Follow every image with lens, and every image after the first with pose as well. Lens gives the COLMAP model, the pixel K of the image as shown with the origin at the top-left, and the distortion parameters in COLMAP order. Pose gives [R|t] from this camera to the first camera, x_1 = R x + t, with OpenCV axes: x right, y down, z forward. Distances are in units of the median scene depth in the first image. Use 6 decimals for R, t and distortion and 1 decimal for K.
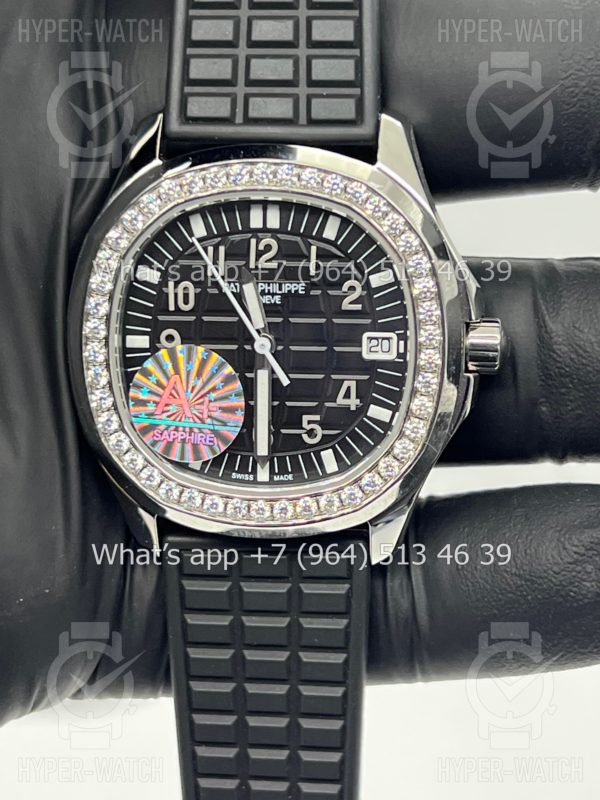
lens RADIAL K [[1778.4, 0, 300.0], [0, 1778.4, 400.0], [0, 0, 1]] dist [0.081935, 0.124742]
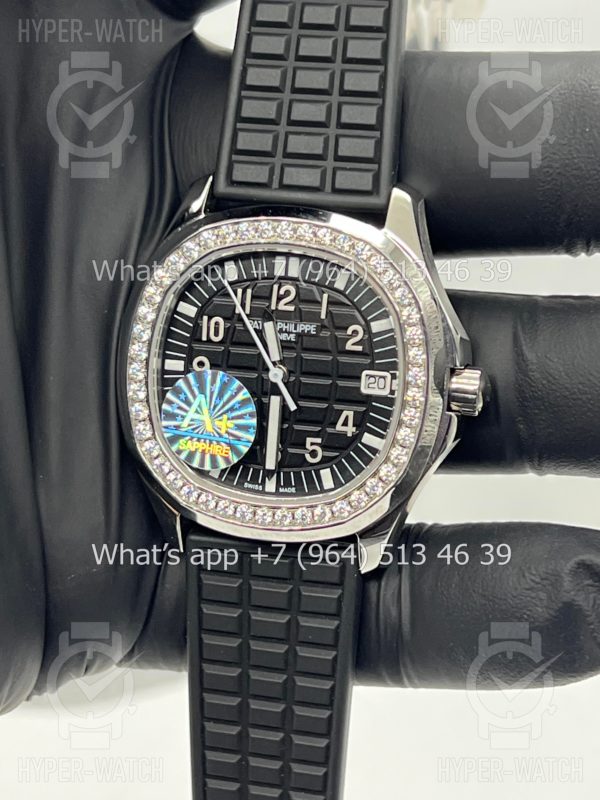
lens RADIAL K [[1778.4, 0, 300.0], [0, 1778.4, 400.0], [0, 0, 1]] dist [0.081935, 0.124742]
pose [[0.988872, 0.073748, -0.129205, 0.146924], [-0.081735, 0.994986, -0.057645, 0.051958], [0.124306, 0.067564, 0.989941, -0.160243]]
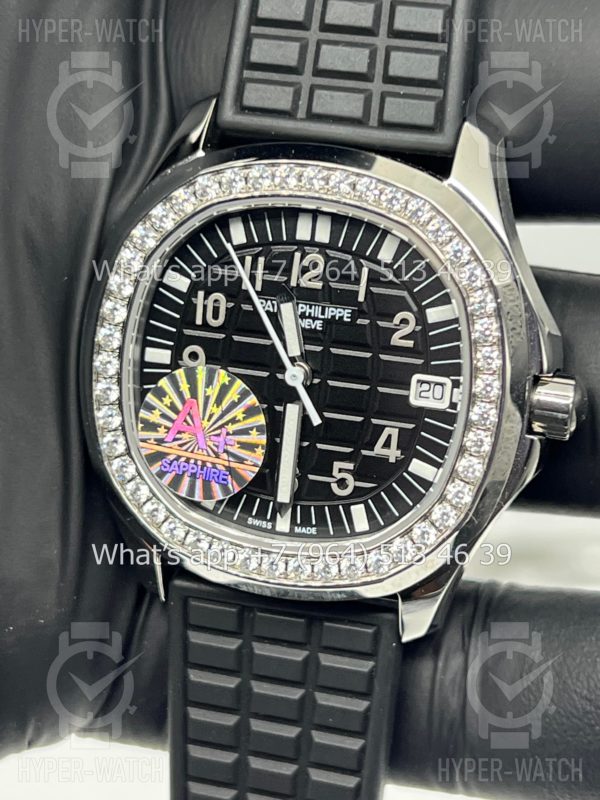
lens RADIAL K [[1778.4, 0, 300.0], [0, 1778.4, 400.0], [0, 0, 1]] dist [0.081935, 0.124742]
pose [[0.984389, 0.111327, -0.136324, 0.099900], [-0.111058, 0.993768, 0.009600, -0.027592], [0.136543, 0.005690, 0.990618, 0.144149]]
